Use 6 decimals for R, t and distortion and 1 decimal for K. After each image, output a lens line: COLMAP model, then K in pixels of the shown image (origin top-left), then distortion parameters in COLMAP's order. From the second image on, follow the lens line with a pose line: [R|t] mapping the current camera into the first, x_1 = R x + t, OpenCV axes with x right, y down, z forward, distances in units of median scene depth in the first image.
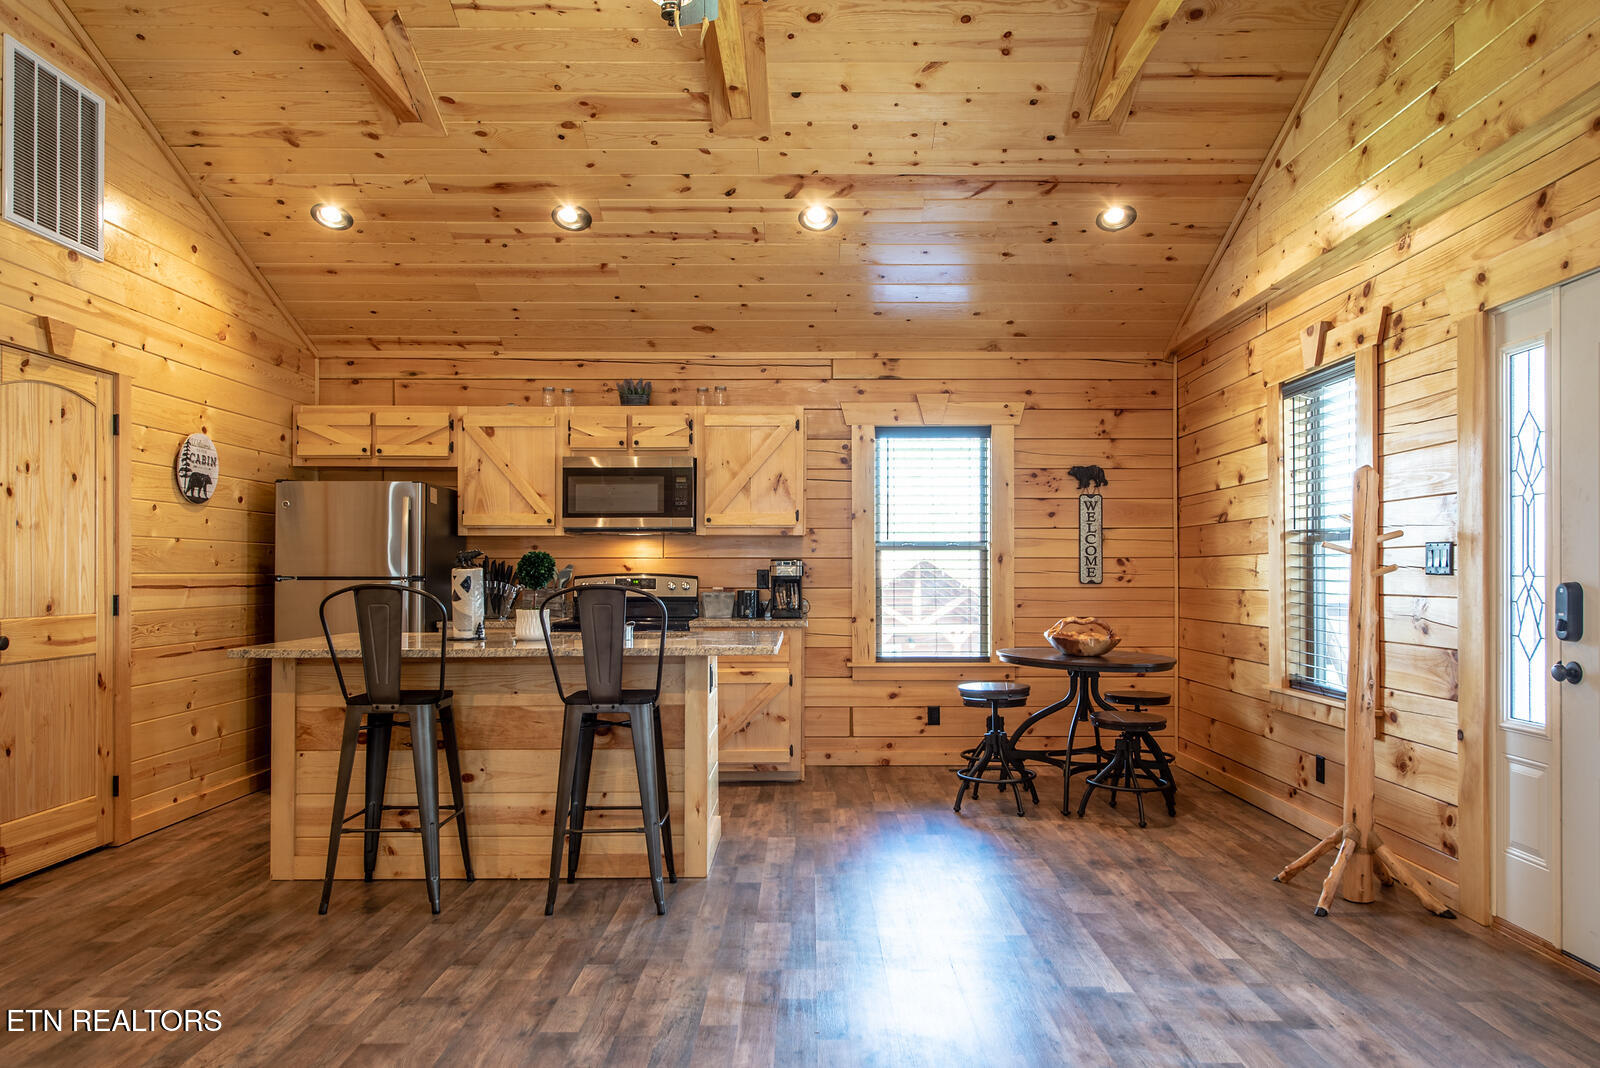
lens RADIAL K [[1095.5, 0, 802.3], [0, 1095.5, 562.1], [0, 0, 1]] dist [0.003774, 0.002291]
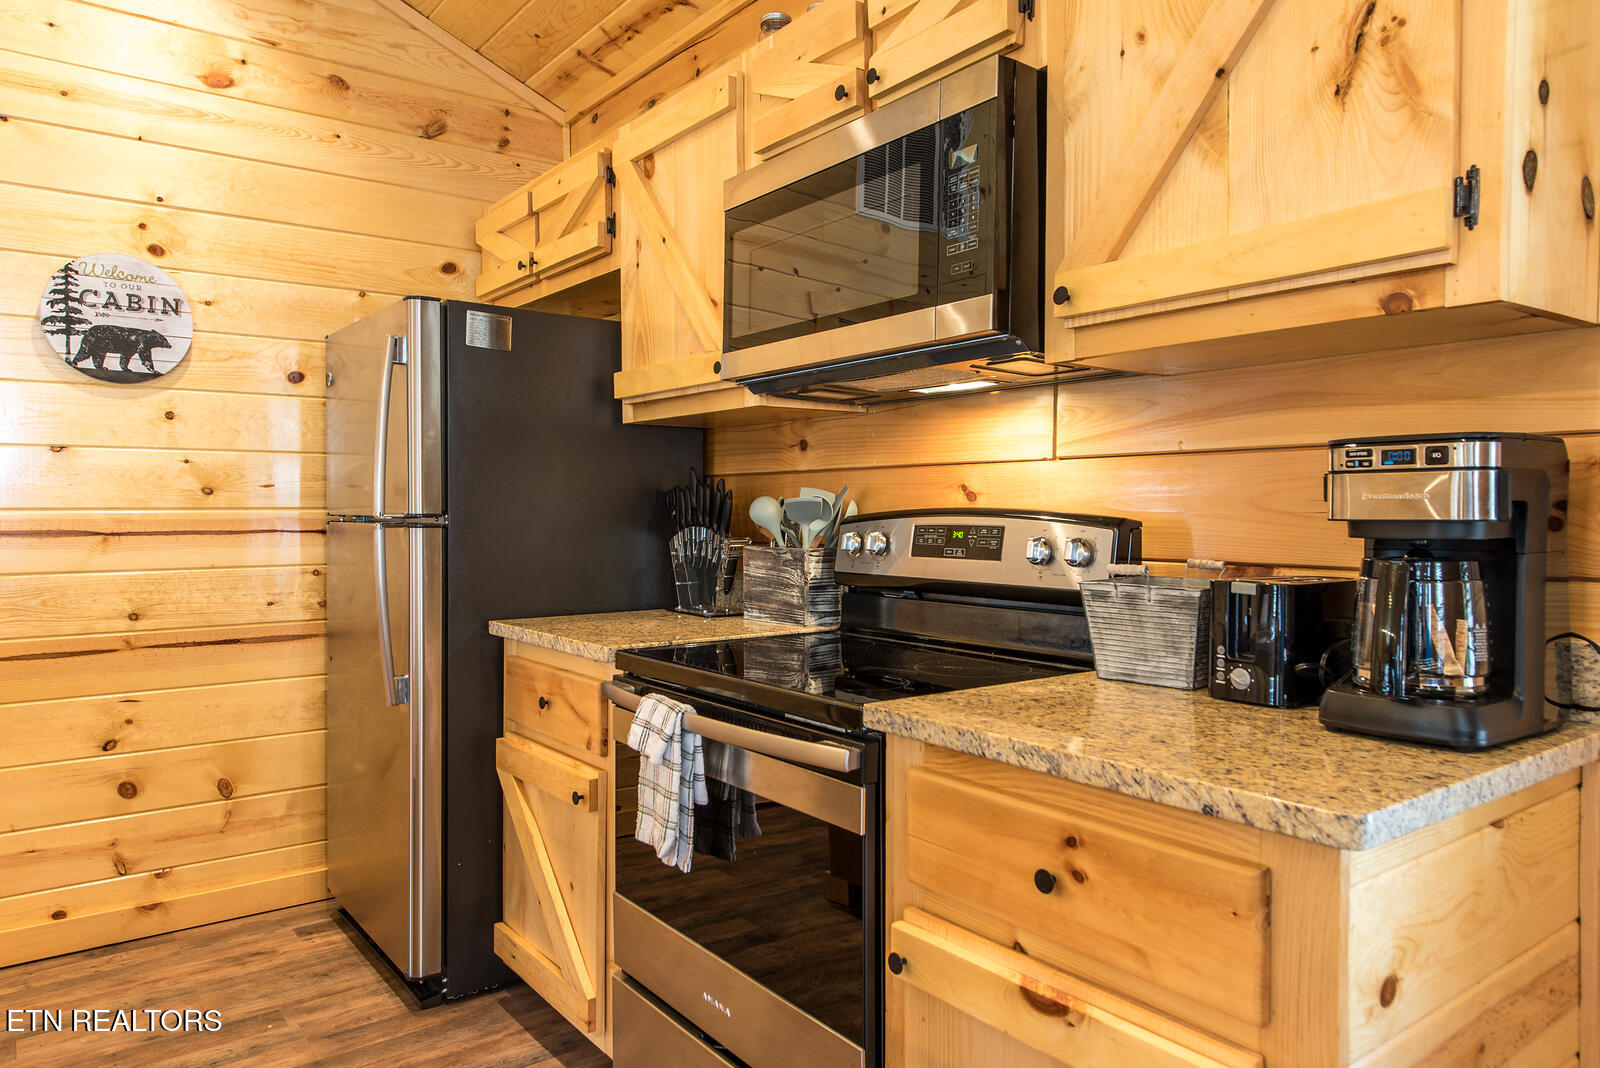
lens RADIAL K [[1064.0, 0, 800.0], [0, 1064.0, 534.0], [0, 0, 1]] dist [0.018204, -0.004783]
pose [[0.601916, 0.018281, -0.798350, 0.073590], [0.008325, 0.999540, 0.029165, 0.008375], [0.798516, -0.024201, 0.601487, 0.800889]]
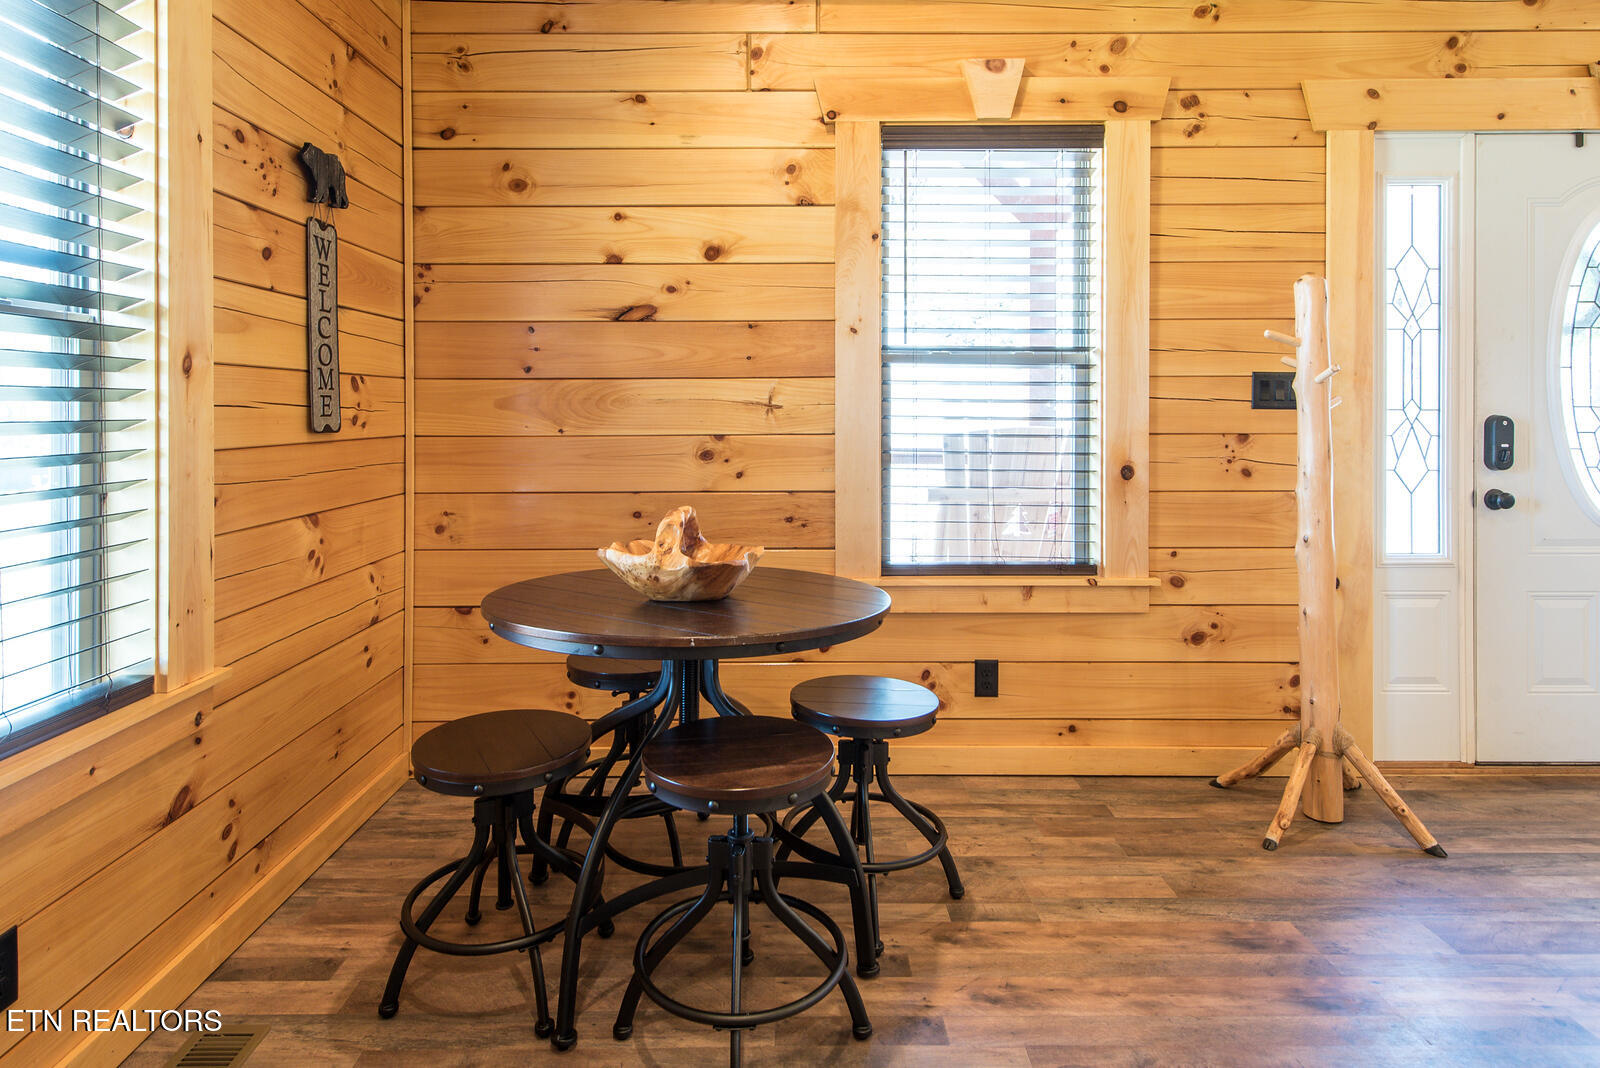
lens RADIAL K [[903.3, 0, 796.7], [0, 903.3, 413.4], [0, 0, 1]] dist [0.003942, 0.000820]
pose [[-0.004882, -0.001466, 0.999987, -0.091402], [-0.007788, 0.999969, 0.001428, 0.010790], [-0.999958, -0.007781, -0.004893, 0.856737]]
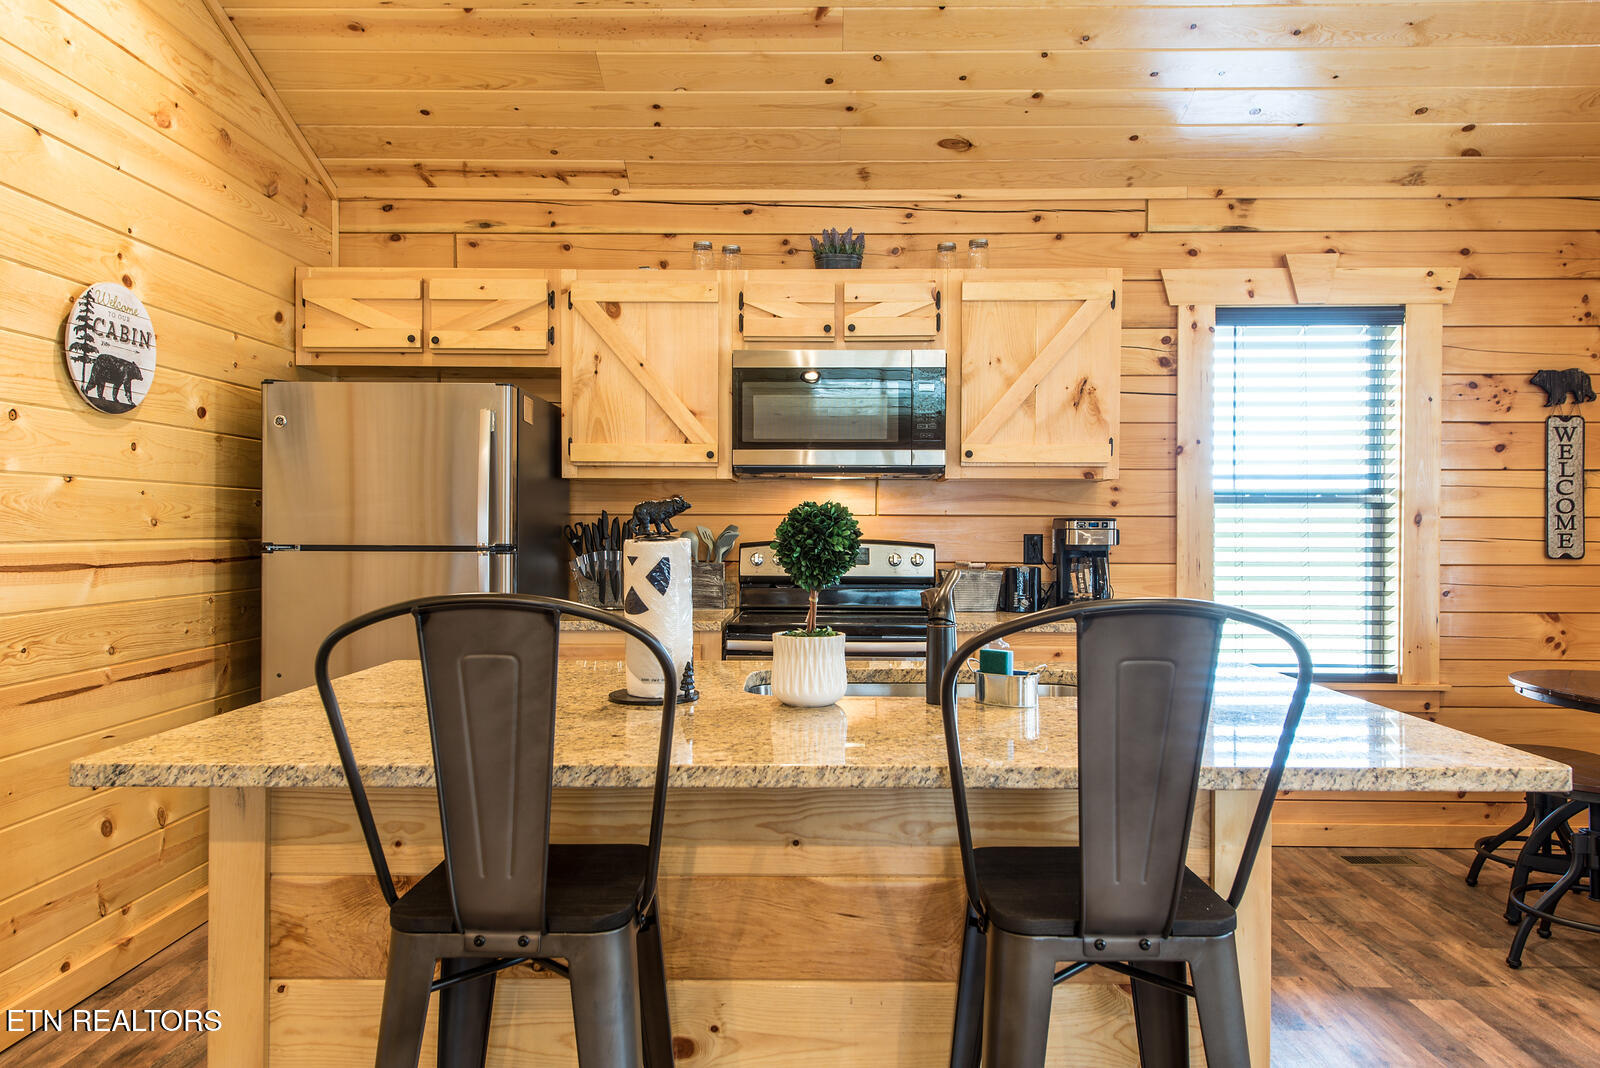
lens RADIAL K [[1064.0, 0, 800.0], [0, 1064.0, 534.0], [0, 0, 1]] dist [0.018204, -0.004783]
pose [[0.999838, 0.004215, -0.017519, -0.168761], [-0.003946, 0.999874, 0.015354, -0.002289], [0.017581, -0.015282, 0.999729, 0.399396]]
